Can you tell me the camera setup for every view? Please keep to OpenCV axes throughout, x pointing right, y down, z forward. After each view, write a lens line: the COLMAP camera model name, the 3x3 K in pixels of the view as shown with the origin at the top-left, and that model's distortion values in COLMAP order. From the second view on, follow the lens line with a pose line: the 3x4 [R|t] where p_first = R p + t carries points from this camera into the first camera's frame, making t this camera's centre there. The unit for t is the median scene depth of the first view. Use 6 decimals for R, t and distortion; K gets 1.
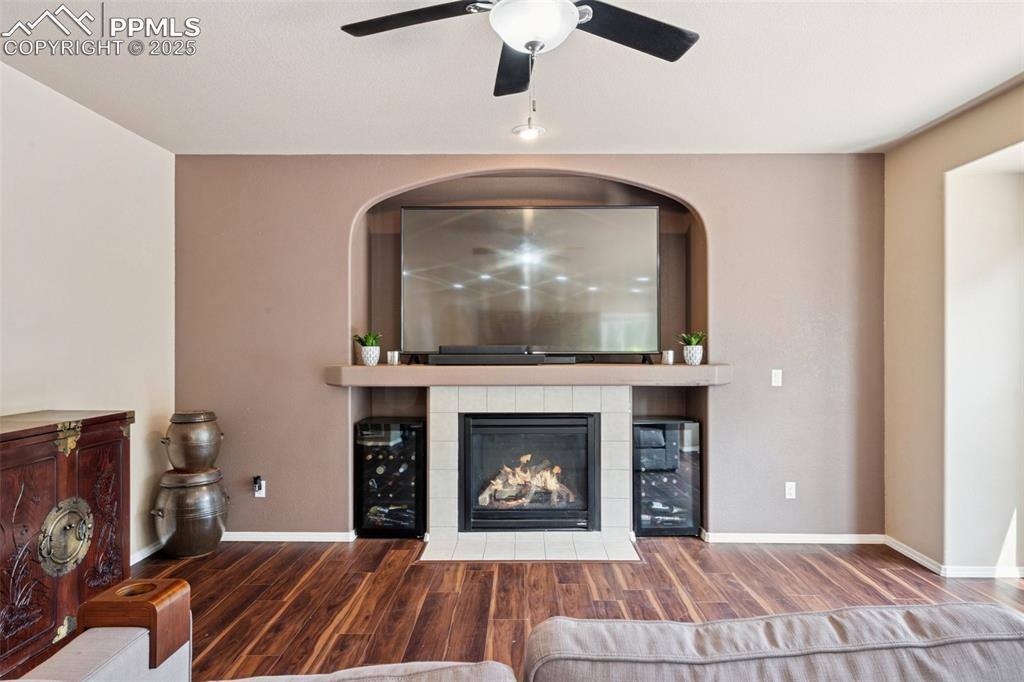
lens RADIAL K [[615.9, 0, 514.7], [0, 615.9, 340.0], [0, 0, 1]] dist [-0.005141, 0.001405]
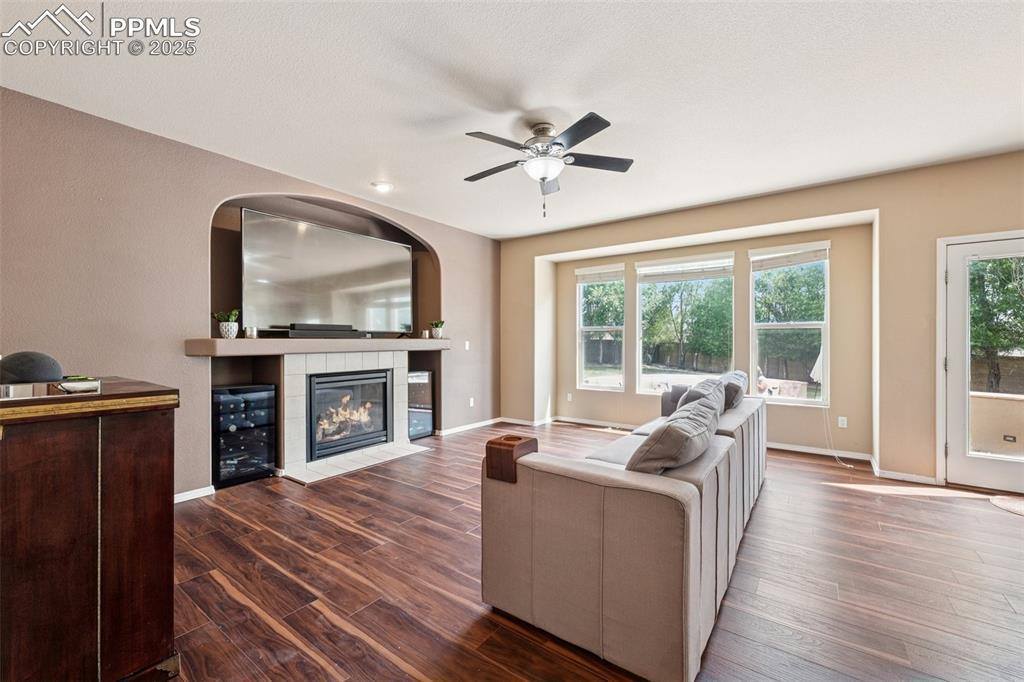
lens RADIAL K [[425.2, 0, 510.9], [0, 425.2, 337.6], [0, 0, 1]] dist [-0.003875, -0.000559]
pose [[0.583067, 0.005527, 0.812405, -0.581152], [-0.003591, 0.999985, -0.004226, 0.041238], [-0.812416, -0.000453, 0.583078, 0.098631]]
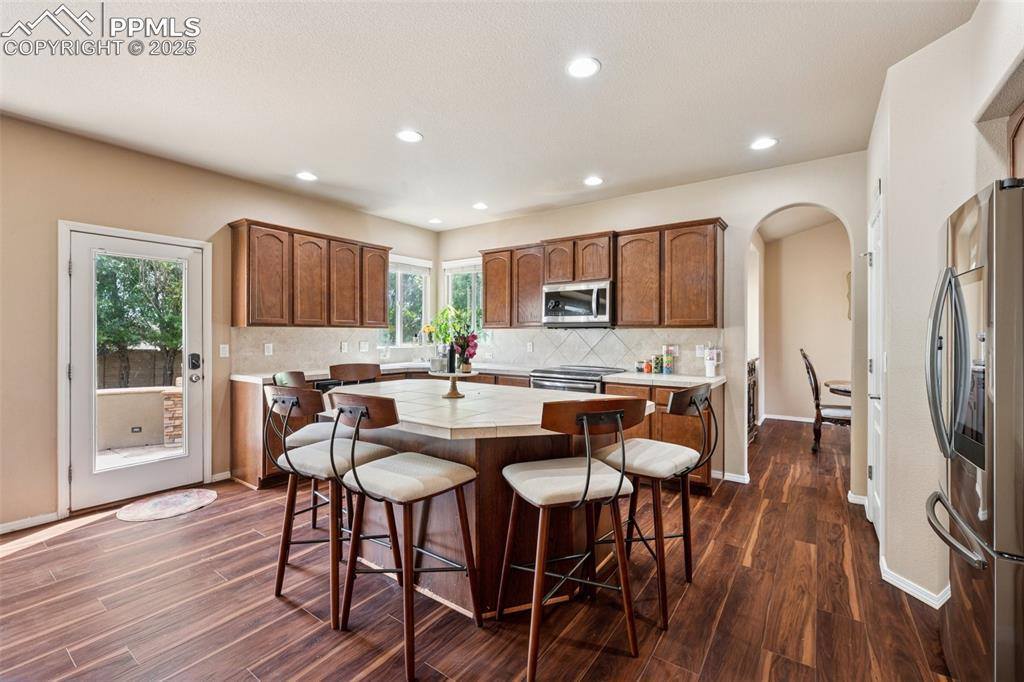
lens RADIAL K [[425.2, 0, 516.0], [0, 425.2, 334.4], [0, 0, 1]] dist [-0.003875, -0.000559]
pose [[-0.827231, -0.003182, 0.561853, -0.398169], [-0.004216, 0.999991, -0.000544, 0.020116], [-0.561847, -0.002818, -0.827237, 0.050312]]
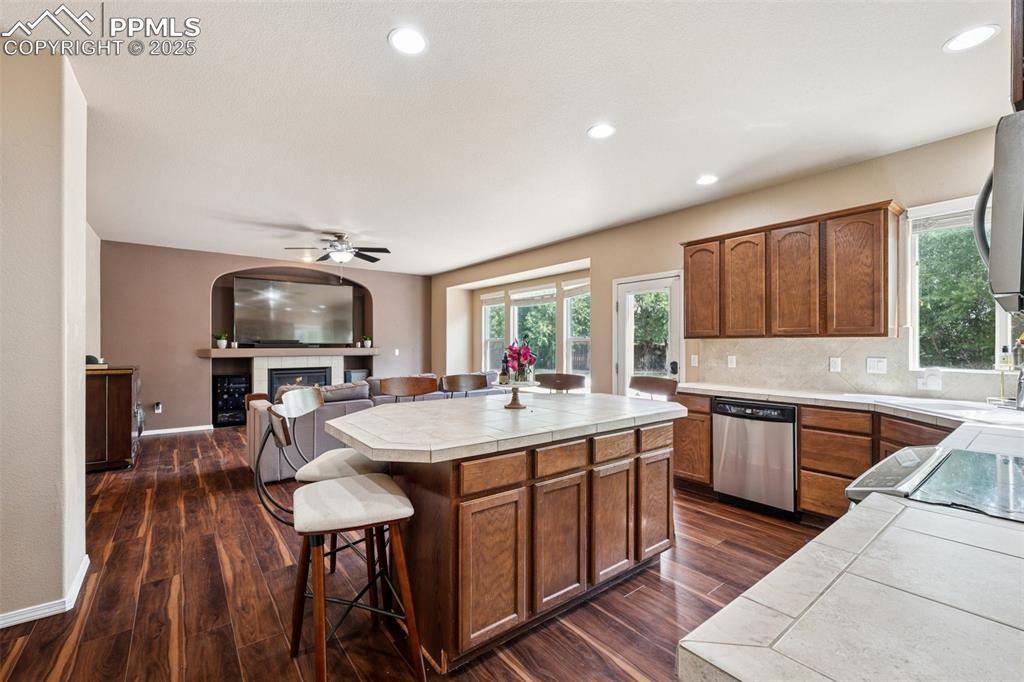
lens RADIAL K [[425.2, 0, 506.5], [0, 425.2, 341.2], [0, 0, 1]] dist [-0.003875, -0.000559]
pose [[0.786474, 0.006903, 0.617584, -0.374576], [-0.004866, 0.999976, -0.004980, 0.018122], [-0.617604, 0.000912, 0.786489, -0.824334]]
